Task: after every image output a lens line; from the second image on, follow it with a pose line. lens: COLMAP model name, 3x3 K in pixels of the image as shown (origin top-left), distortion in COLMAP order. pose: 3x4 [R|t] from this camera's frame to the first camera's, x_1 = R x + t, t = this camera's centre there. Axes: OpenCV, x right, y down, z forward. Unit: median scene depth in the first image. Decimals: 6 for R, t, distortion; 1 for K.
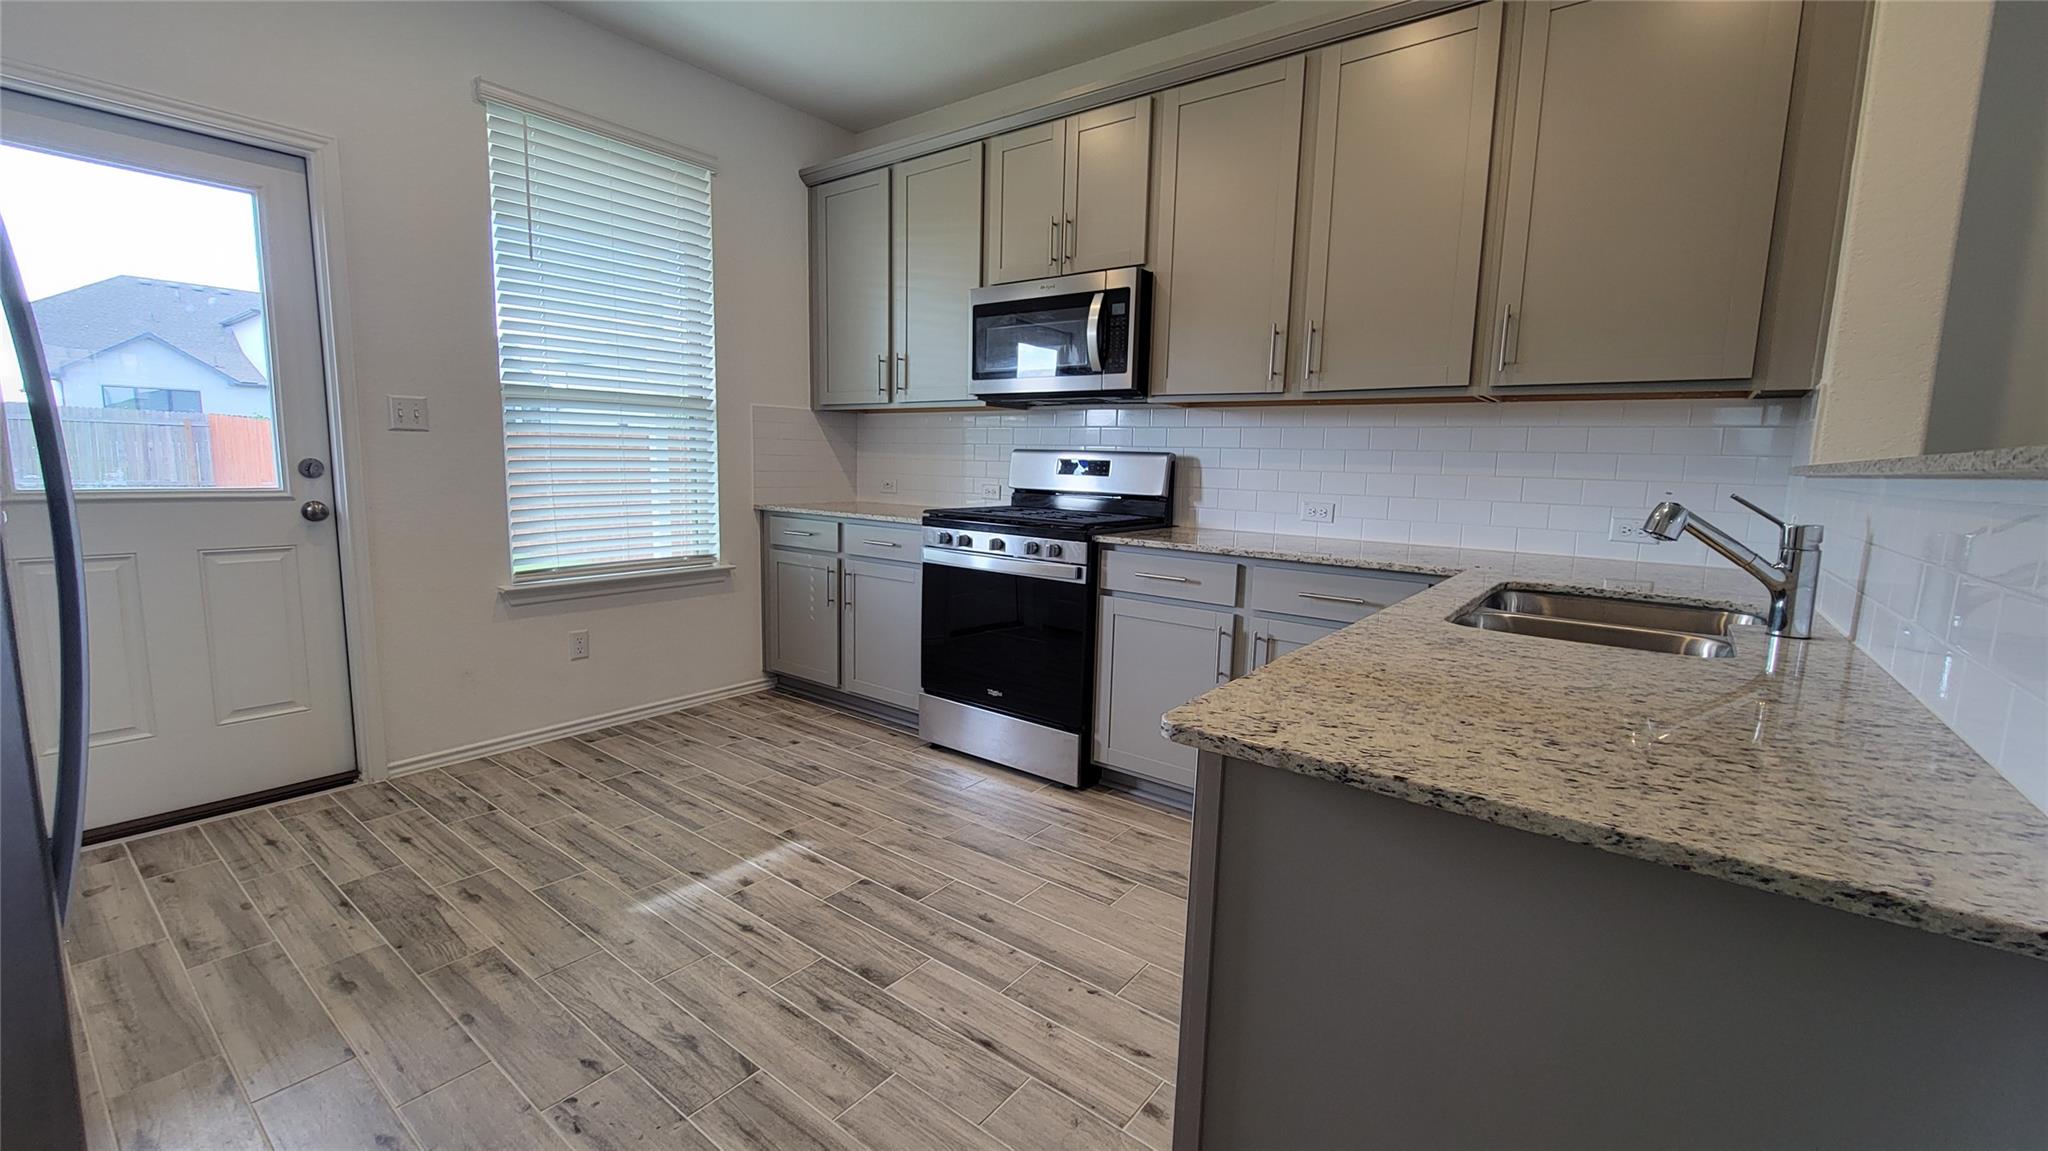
lens RADIAL K [[834.3, 0, 1024.2], [0, 834.3, 572.1], [0, 0, 1]] dist [-0.000950, -0.000795]
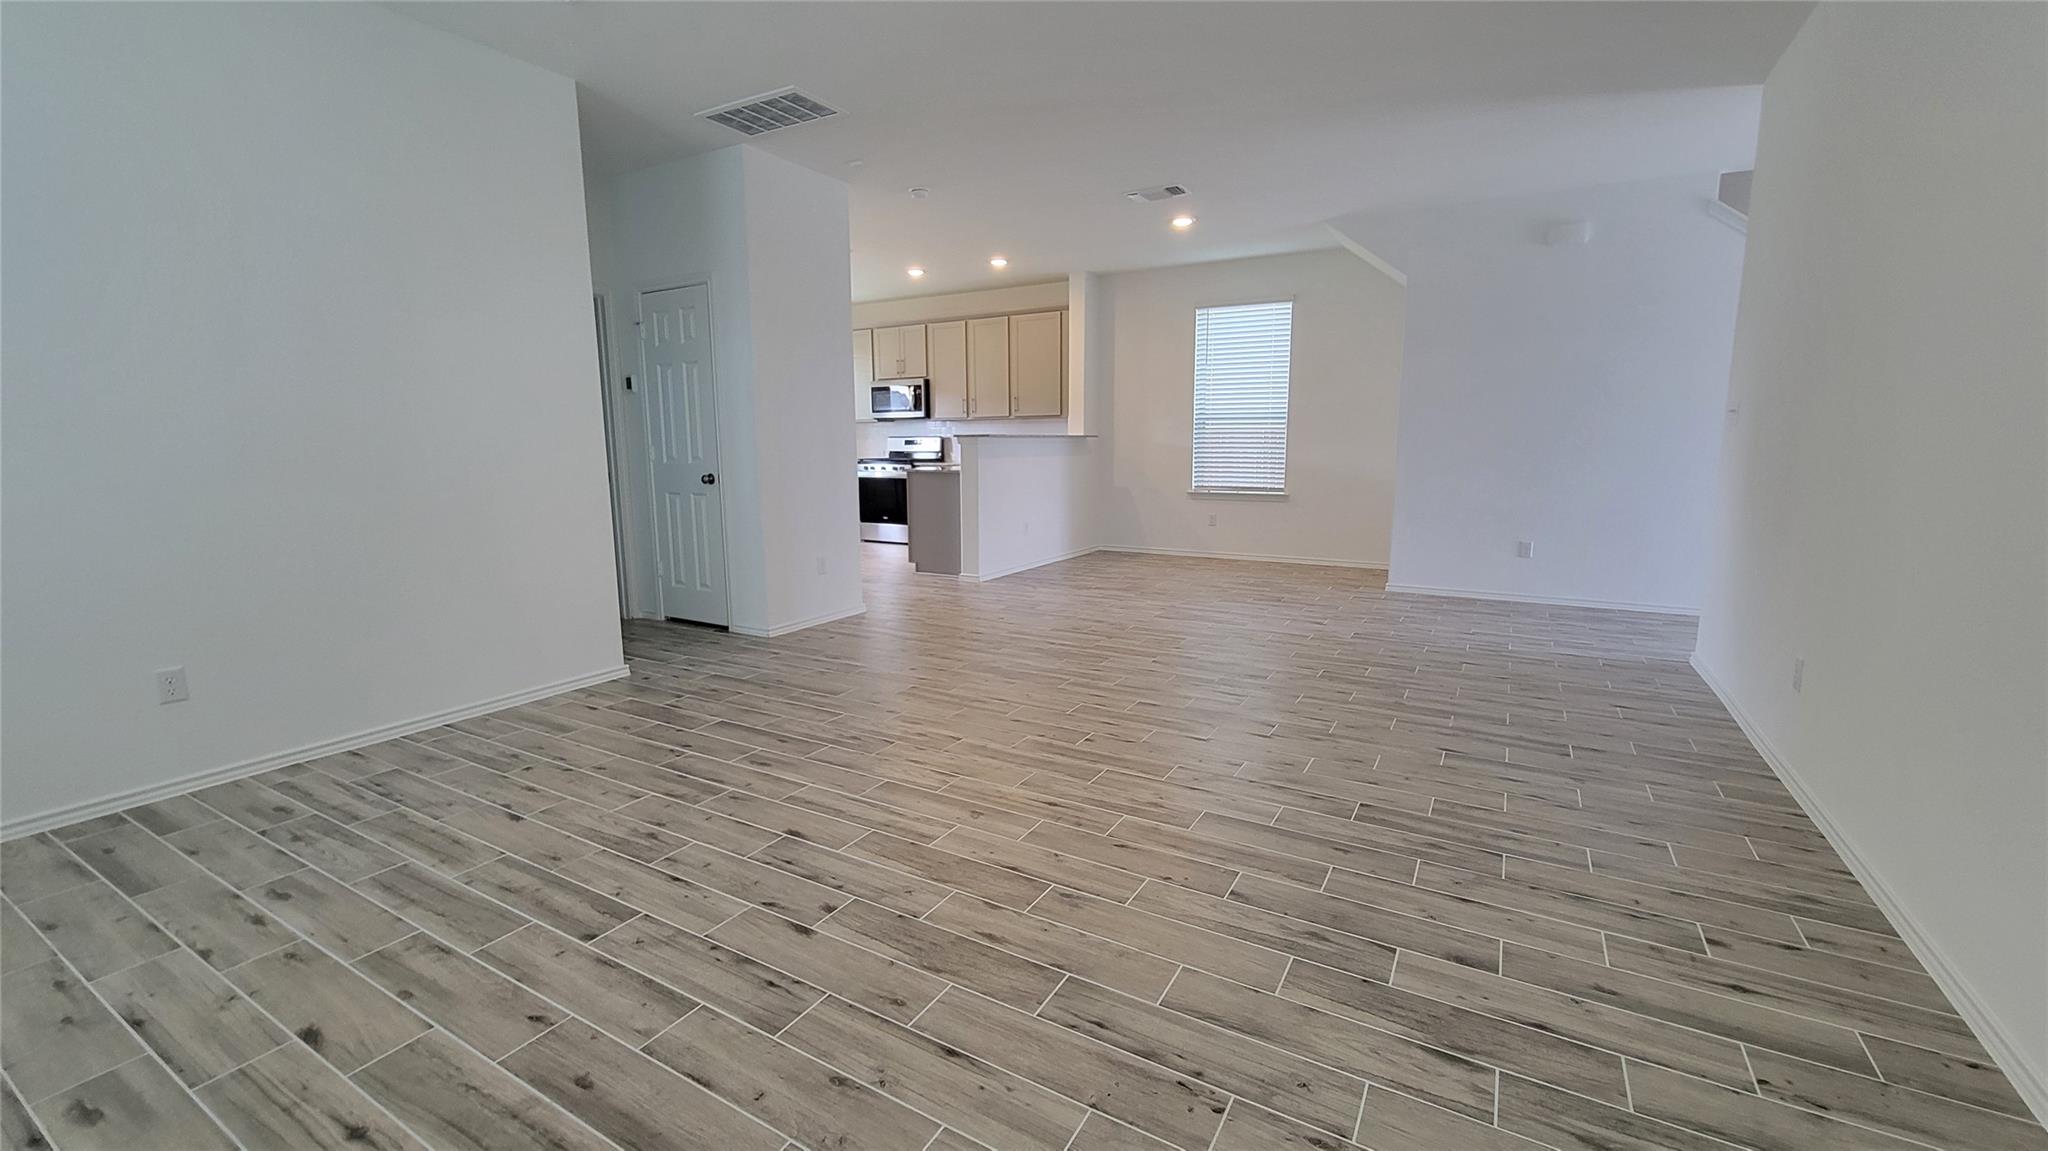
lens RADIAL K [[834.3, 0, 1025.8], [0, 834.3, 578.8], [0, 0, 1]] dist [-0.000950, -0.000795]
pose [[0.992061, -0.048951, 0.115838, 0.106589], [0.045237, 0.998381, 0.034482, 0.277979], [-0.117338, -0.028968, 0.992669, -2.026704]]
